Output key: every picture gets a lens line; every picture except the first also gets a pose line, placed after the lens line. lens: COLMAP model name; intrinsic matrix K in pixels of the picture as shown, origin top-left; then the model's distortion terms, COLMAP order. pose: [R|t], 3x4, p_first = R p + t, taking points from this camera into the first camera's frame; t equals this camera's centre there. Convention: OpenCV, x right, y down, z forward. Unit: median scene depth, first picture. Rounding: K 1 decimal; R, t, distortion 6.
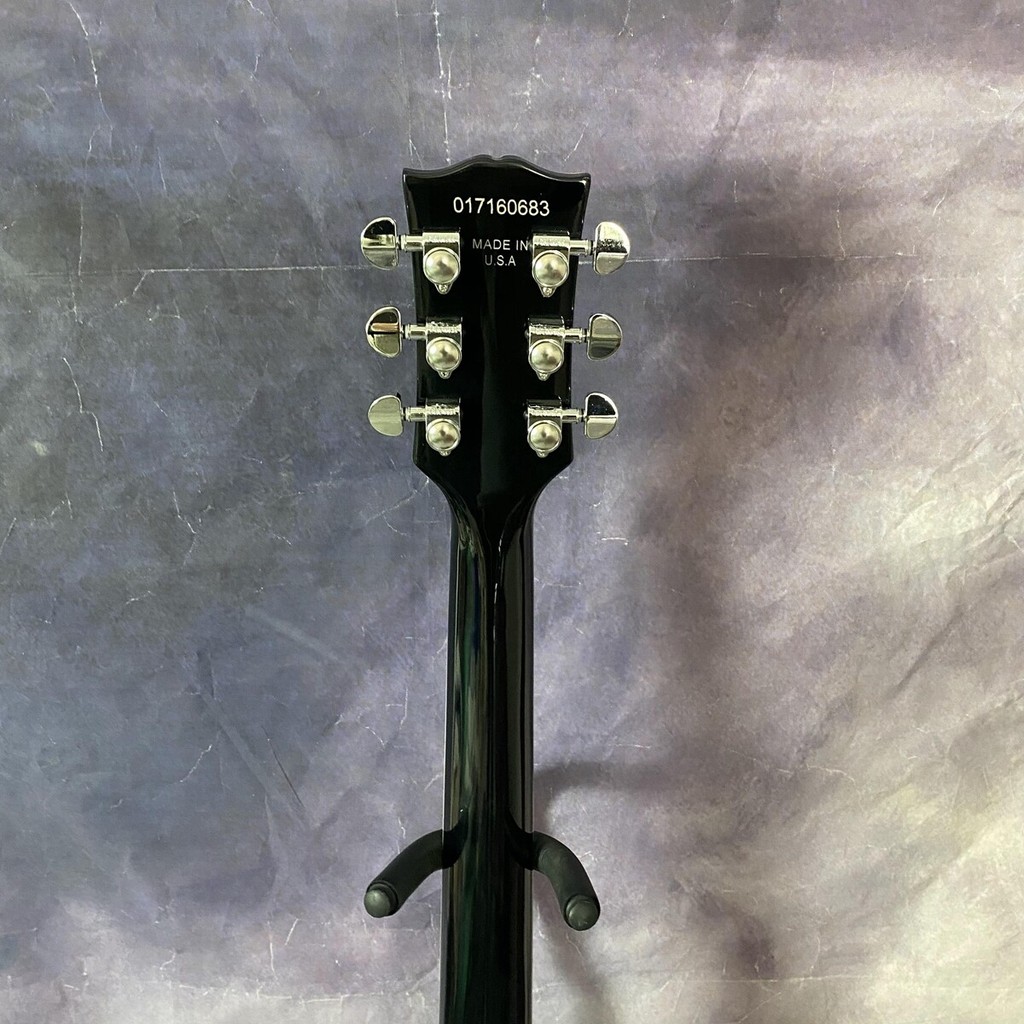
lens RADIAL K [[1083.8, 0, 530.1], [0, 1083.8, 508.4], [0, 0, 1]] dist [-0.002039, 0.000489]
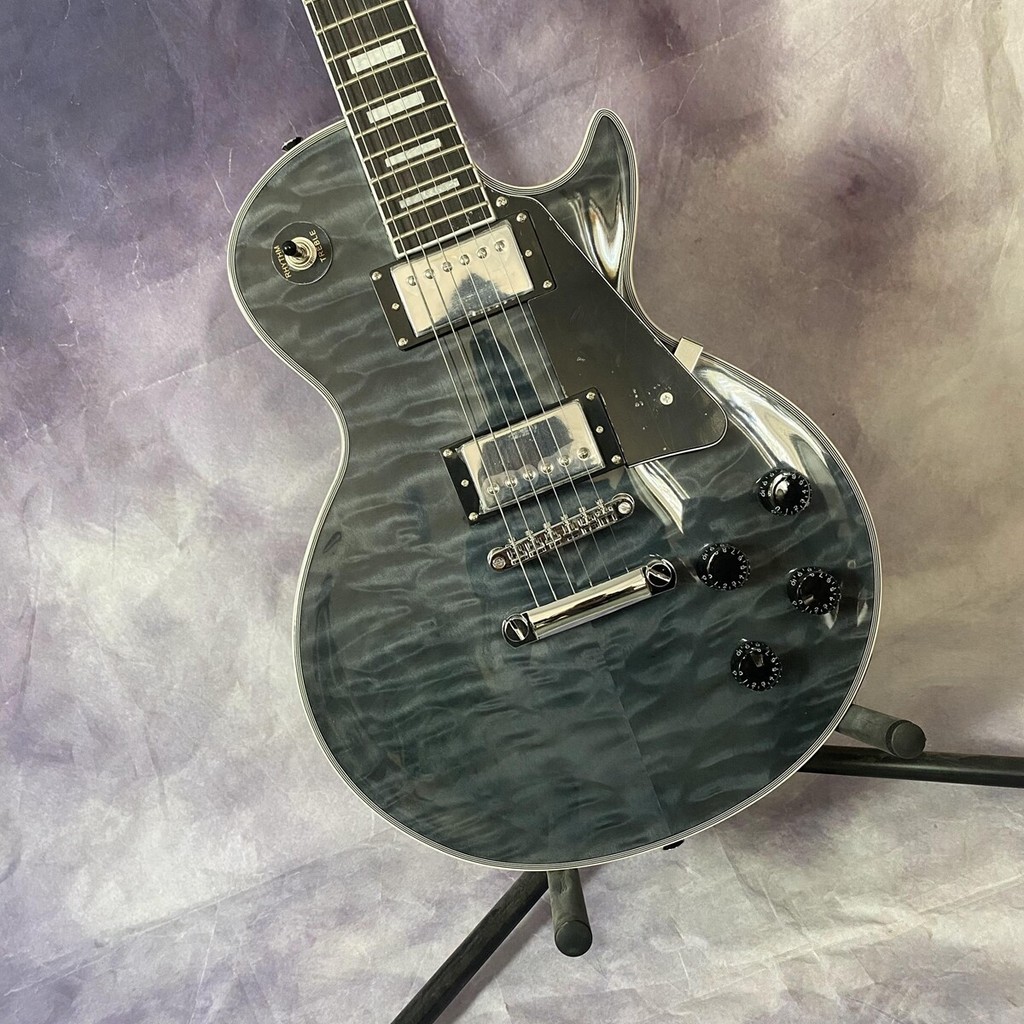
lens RADIAL K [[1031.1, 0, 522.2], [0, 1031.1, 501.6], [0, 0, 1]] dist [0.049912, -0.094666]
pose [[0.930636, -0.365919, -0.004444, -0.085055], [0.365202, 0.929449, -0.052452, 0.950571], [0.023324, 0.047191, 0.998614, 0.042856]]
